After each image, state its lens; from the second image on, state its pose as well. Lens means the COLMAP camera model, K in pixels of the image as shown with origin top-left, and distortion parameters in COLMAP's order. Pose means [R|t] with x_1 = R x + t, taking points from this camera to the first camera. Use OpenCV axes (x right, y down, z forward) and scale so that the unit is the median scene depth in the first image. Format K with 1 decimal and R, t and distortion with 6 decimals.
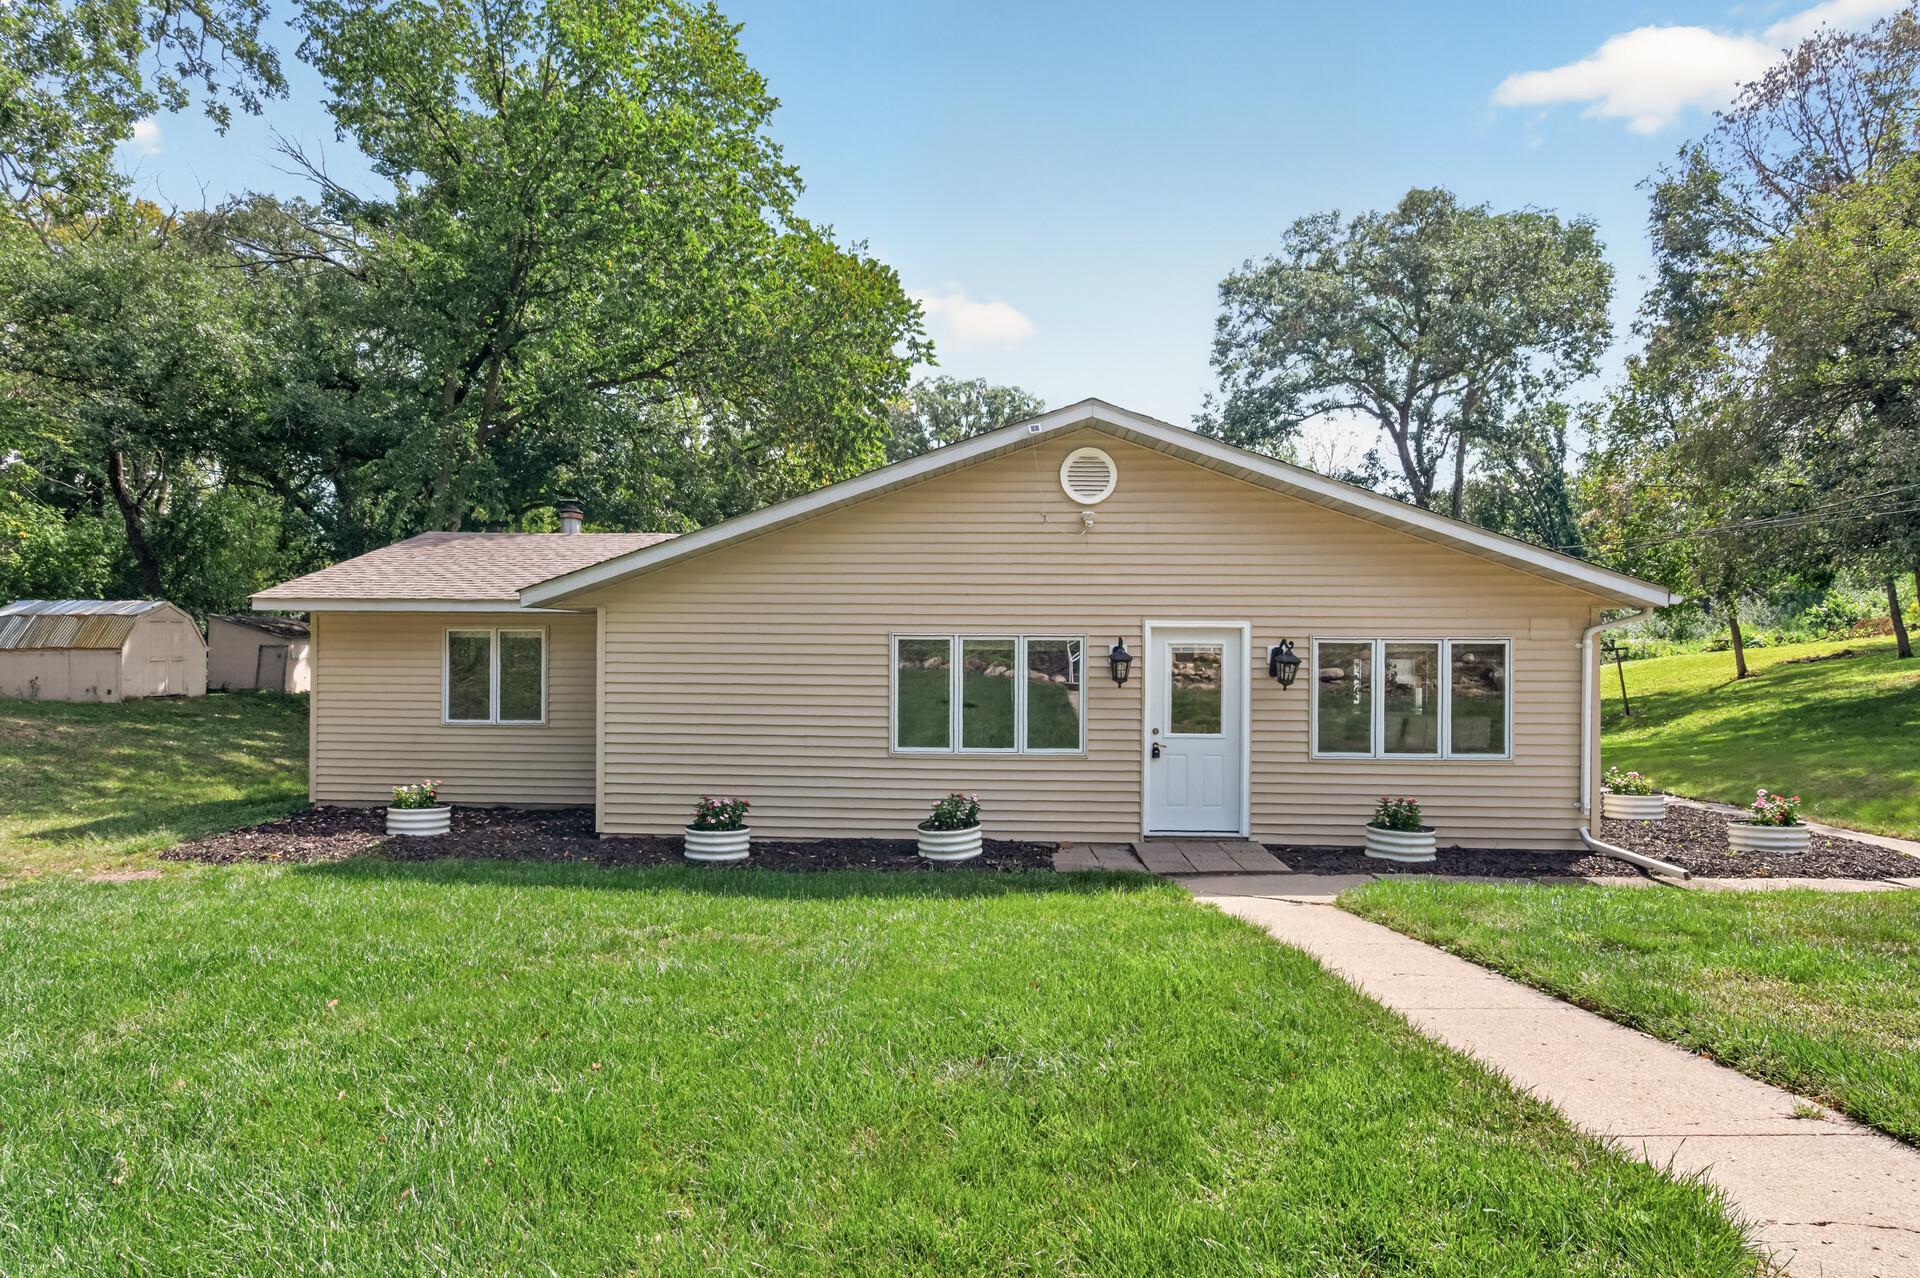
lens RADIAL K [[889.9, 0, 960.0], [0, 889.9, 639.0], [0, 0, 1]] dist [-0.001098, -0.001414]
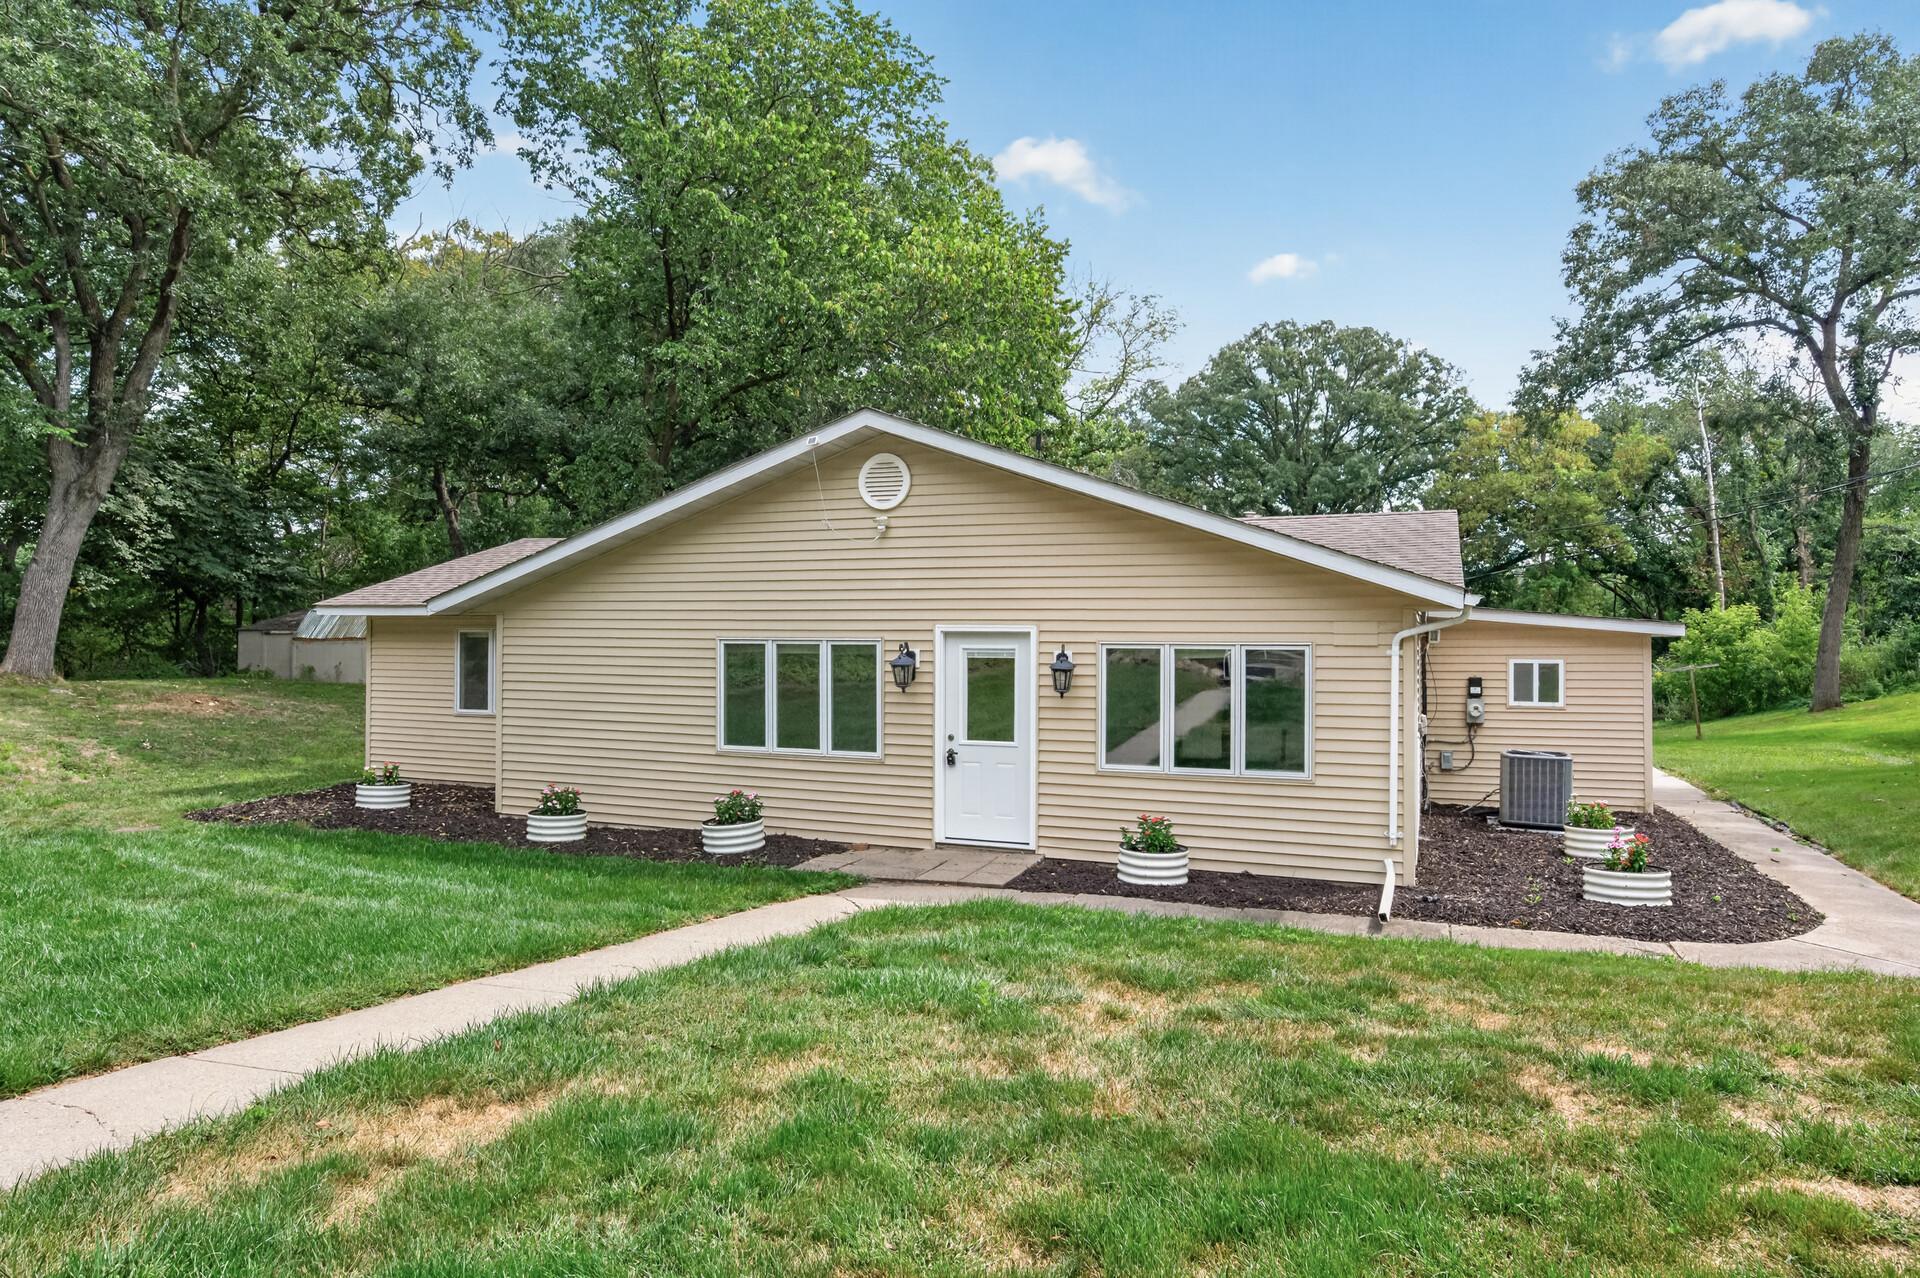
lens RADIAL K [[959.0, 0, 960.9], [0, 959.0, 617.3], [0, 0, 1]] dist [-0.003163, -0.000063]
pose [[0.963416, -0.007050, -0.267918, 0.518441], [0.005281, 0.999959, -0.007323, -0.021103], [0.267958, 0.005640, 0.963414, -0.023084]]
